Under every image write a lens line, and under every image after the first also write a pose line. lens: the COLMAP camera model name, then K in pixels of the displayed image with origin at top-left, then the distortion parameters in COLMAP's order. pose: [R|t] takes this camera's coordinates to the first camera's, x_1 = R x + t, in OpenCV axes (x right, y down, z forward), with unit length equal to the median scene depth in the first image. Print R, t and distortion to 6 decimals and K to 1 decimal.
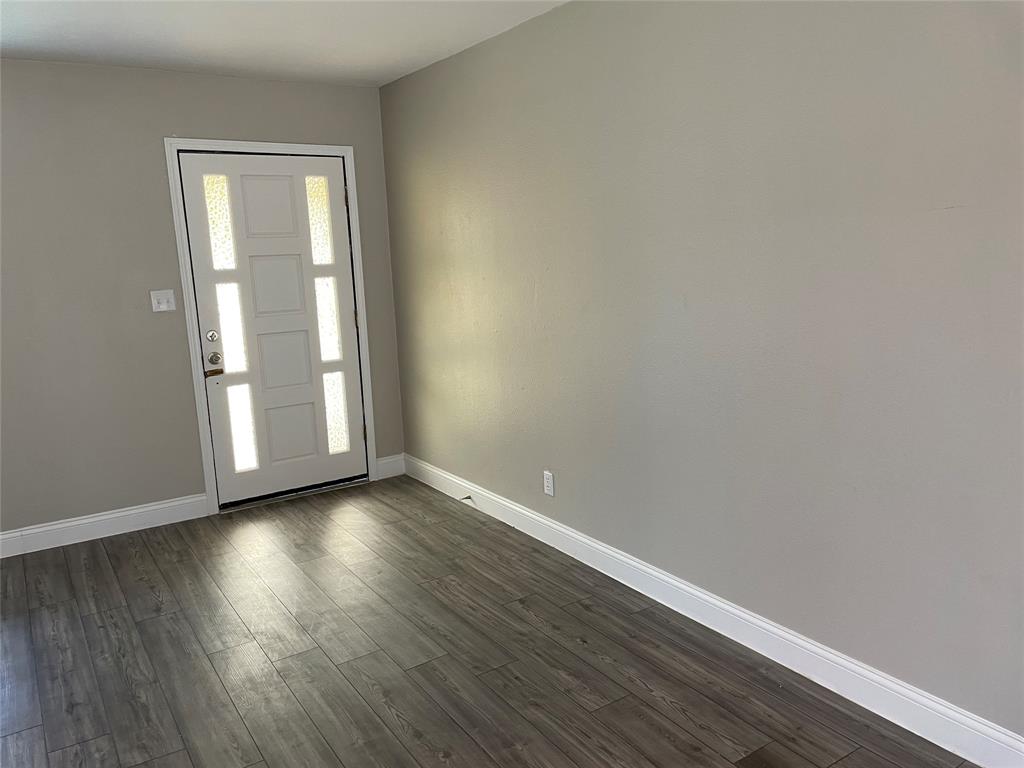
lens RADIAL K [[779.0, 0, 513.2], [0, 779.0, 387.0], [0, 0, 1]] dist [0.083480, -0.099322]
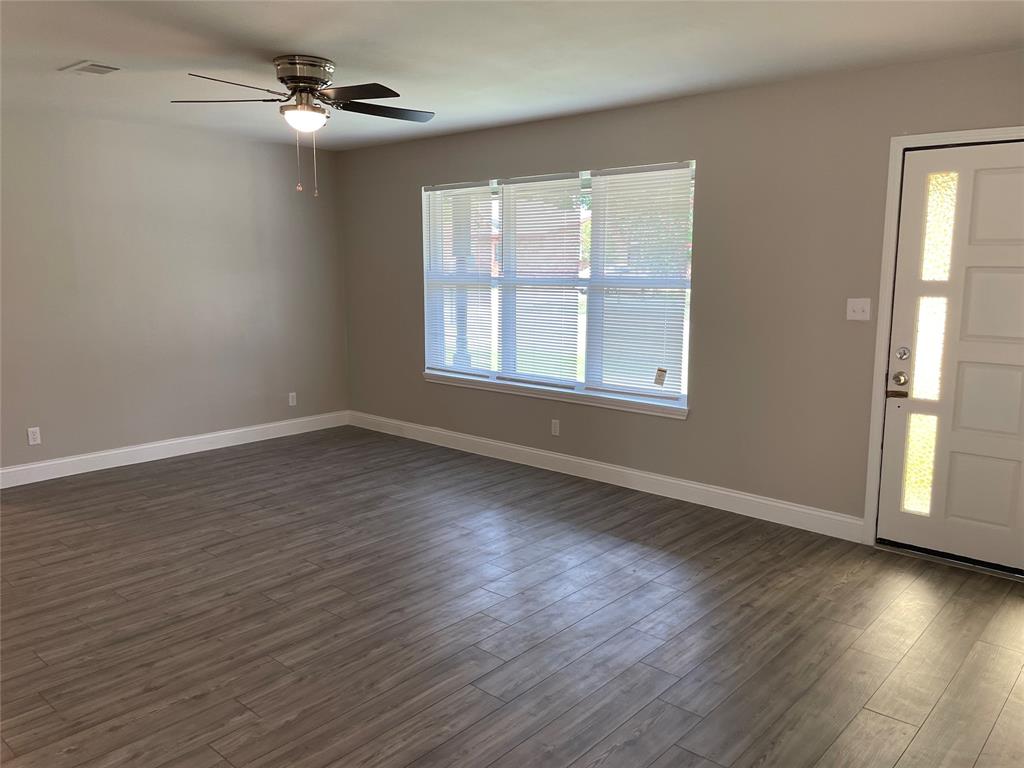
lens RADIAL K [[779.0, 0, 508.8], [0, 779.0, 383.7], [0, 0, 1]] dist [0.083480, -0.099322]
pose [[0.263127, 0.192630, -0.945335, 0.353969], [-0.193073, 0.970556, 0.144029, -0.074383], [0.945244, 0.144621, 0.292571, 0.318241]]
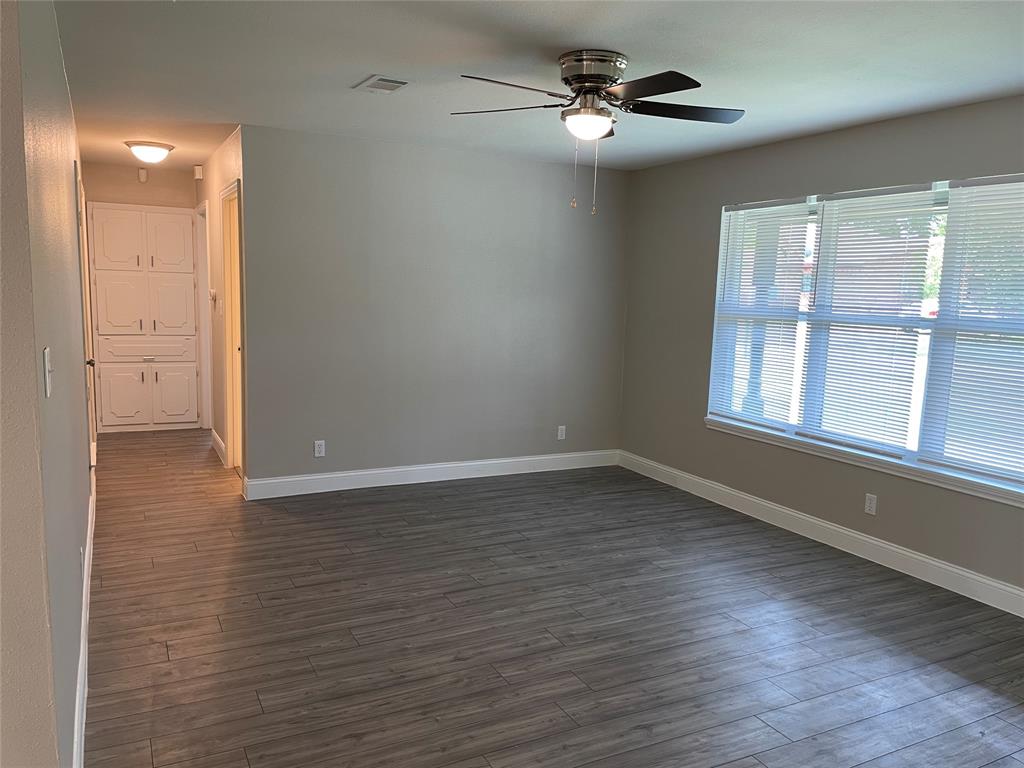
lens RADIAL K [[779.0, 0, 508.6], [0, 779.0, 394.1], [0, 0, 1]] dist [0.083480, -0.099322]
pose [[-0.103787, 0.178476, -0.978455, 0.210729], [-0.211735, 0.957253, 0.197067, -0.074544], [0.971801, 0.227626, -0.061560, 0.347834]]
